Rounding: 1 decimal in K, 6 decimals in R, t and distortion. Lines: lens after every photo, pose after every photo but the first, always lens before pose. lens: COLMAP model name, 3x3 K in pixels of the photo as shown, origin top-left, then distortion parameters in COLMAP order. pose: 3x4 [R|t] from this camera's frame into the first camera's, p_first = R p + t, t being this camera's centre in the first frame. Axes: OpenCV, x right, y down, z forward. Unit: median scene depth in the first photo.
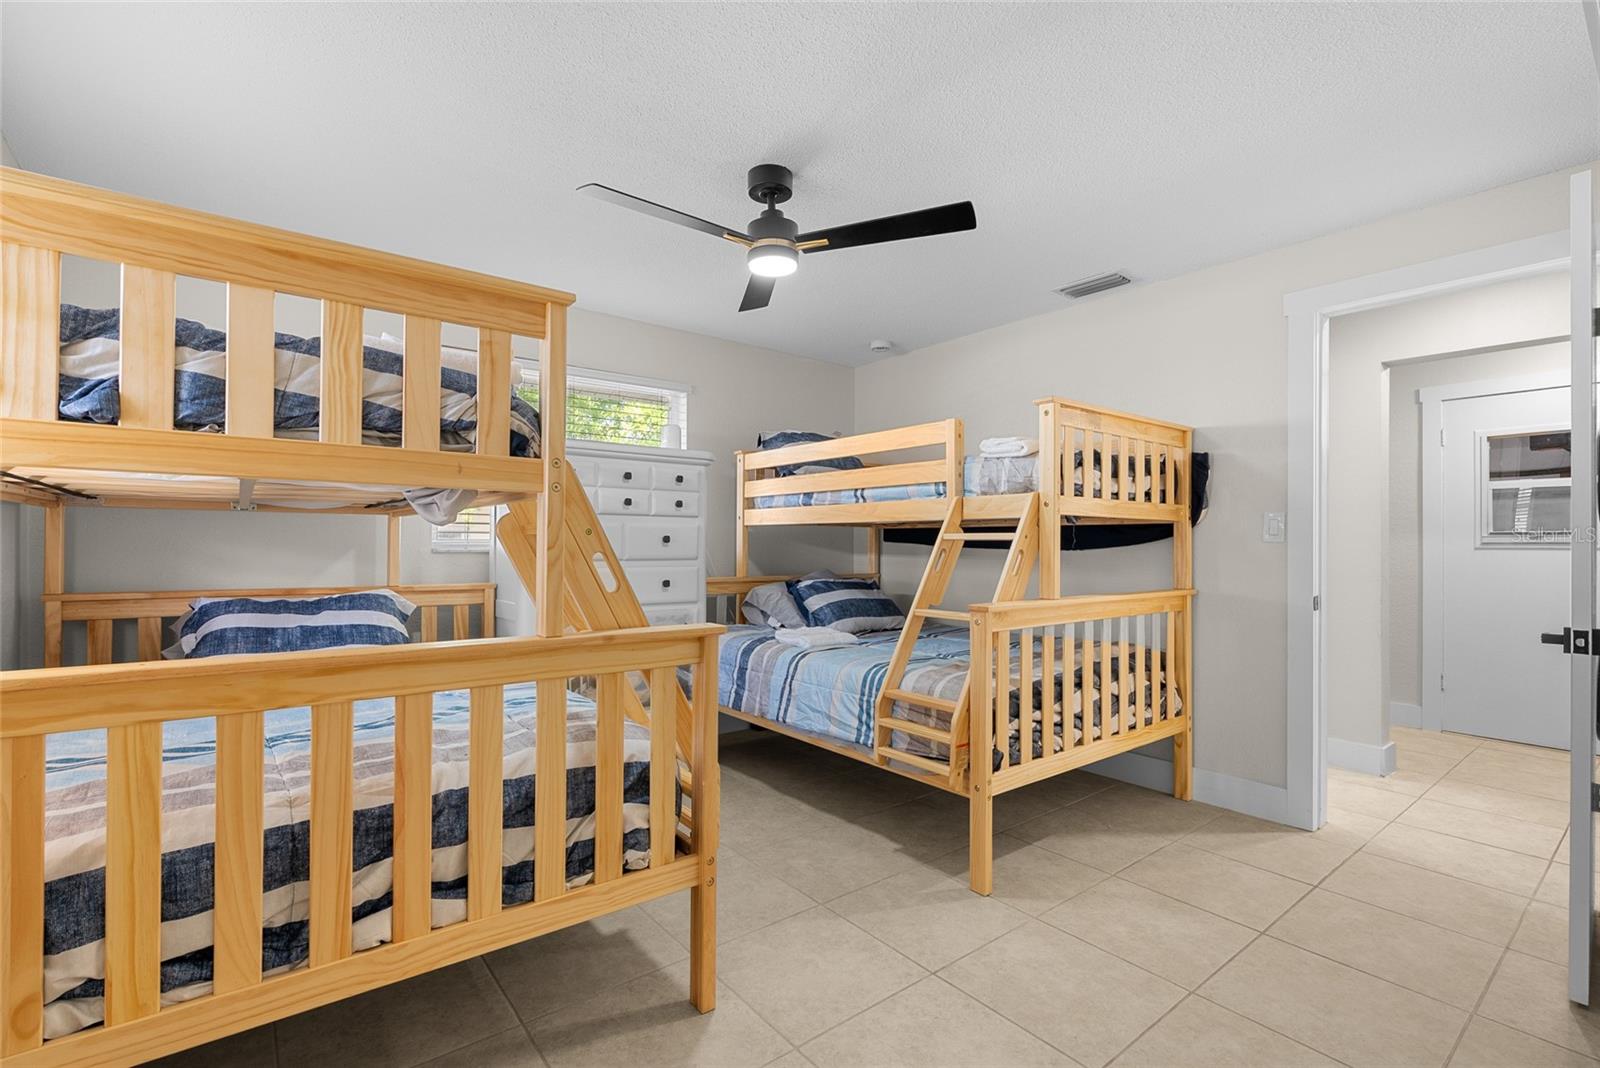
lens RADIAL K [[723.4, 0, 800.0], [0, 723.4, 534.0], [0, 0, 1]] dist [-0.001235, 0.000544]
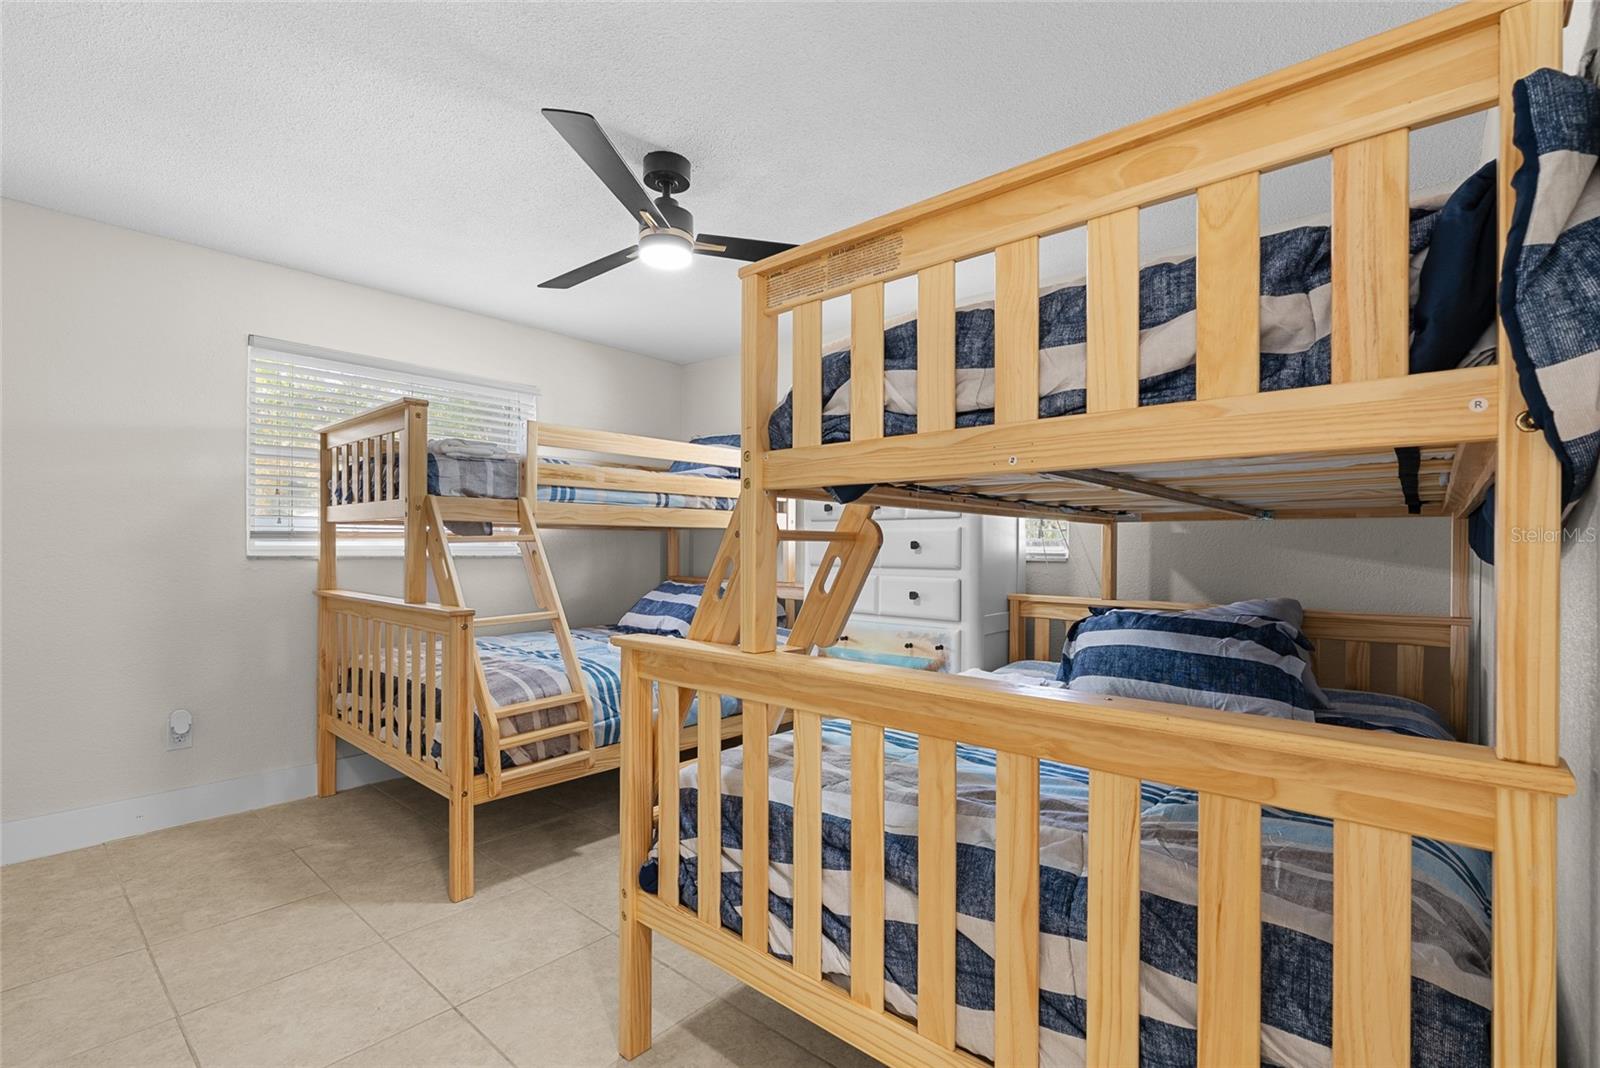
lens RADIAL K [[726.6, 0, 798.3], [0, 726.6, 545.6], [0, 0, 1]] dist [-0.001406, -0.000040]
pose [[0.178508, -0.007713, -0.983908, 1.398890], [0.009125, 0.999939, -0.006183, 0.026191], [0.983896, -0.007874, 0.178567, 1.498730]]
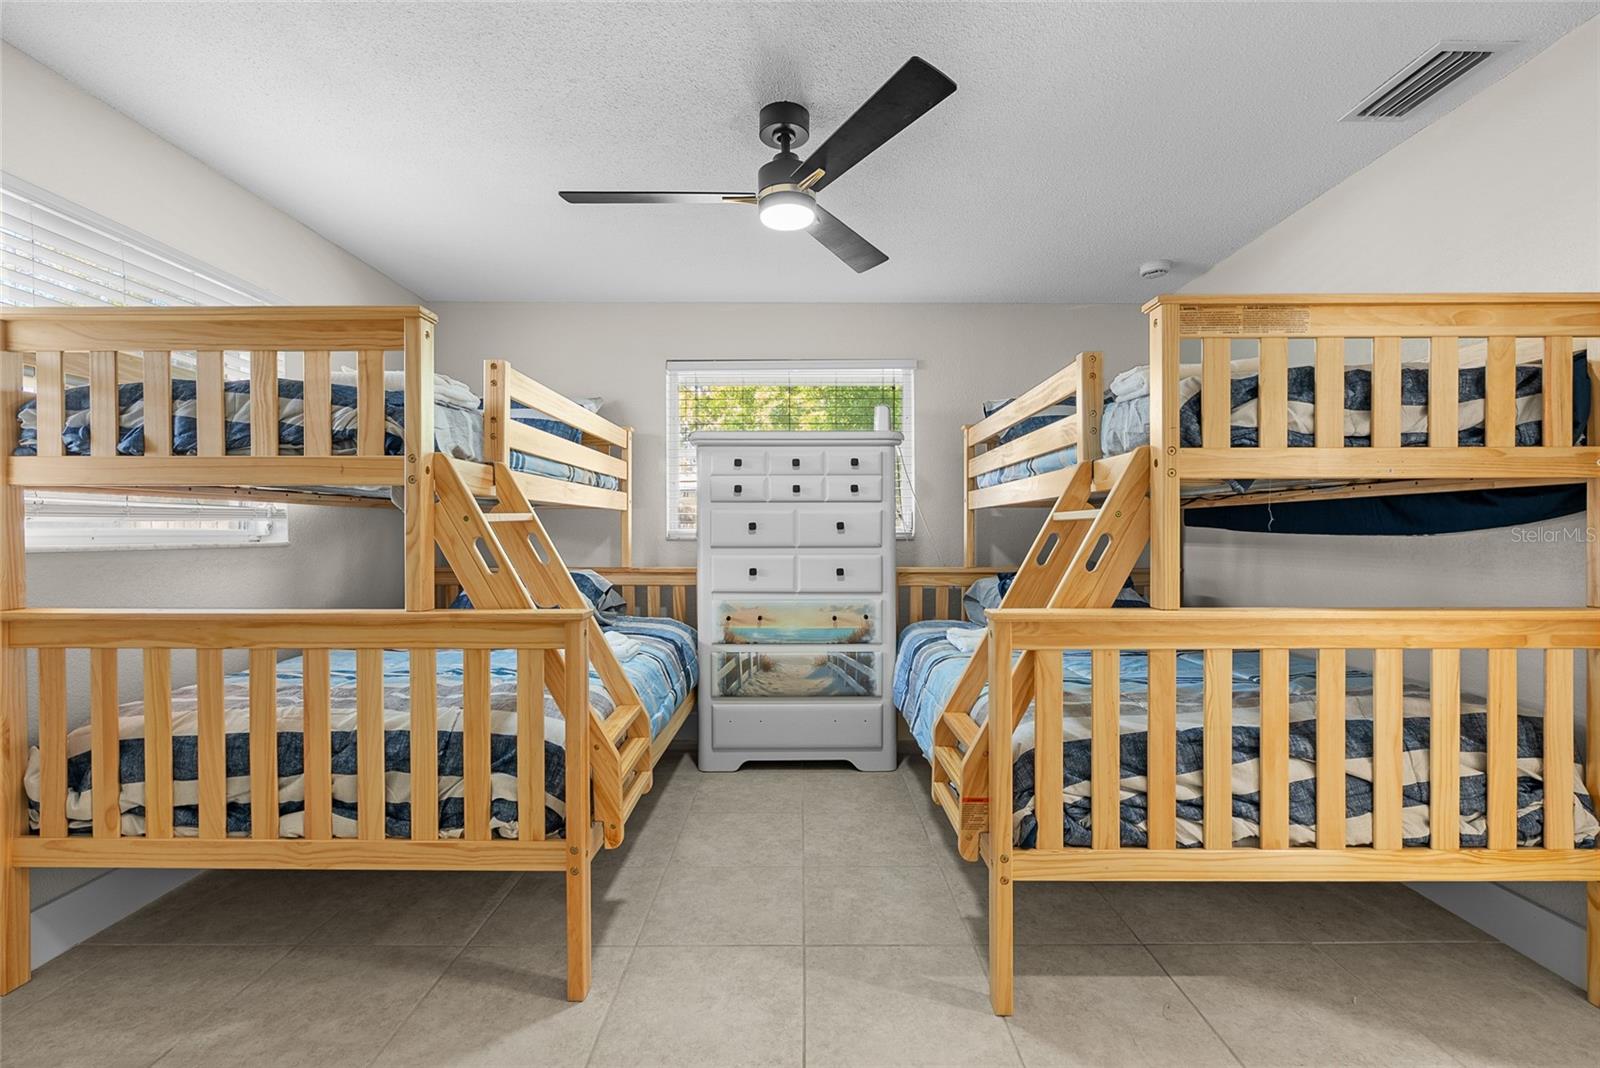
lens RADIAL K [[718.7, 0, 801.6], [0, 718.7, 533.5], [0, 0, 1]] dist [-0.001912, 0.000388]
pose [[0.782643, -0.006661, -0.622435, 0.788174], [0.015323, 0.999846, 0.008567, 0.017904], [0.622282, -0.016243, 0.782625, 0.467554]]
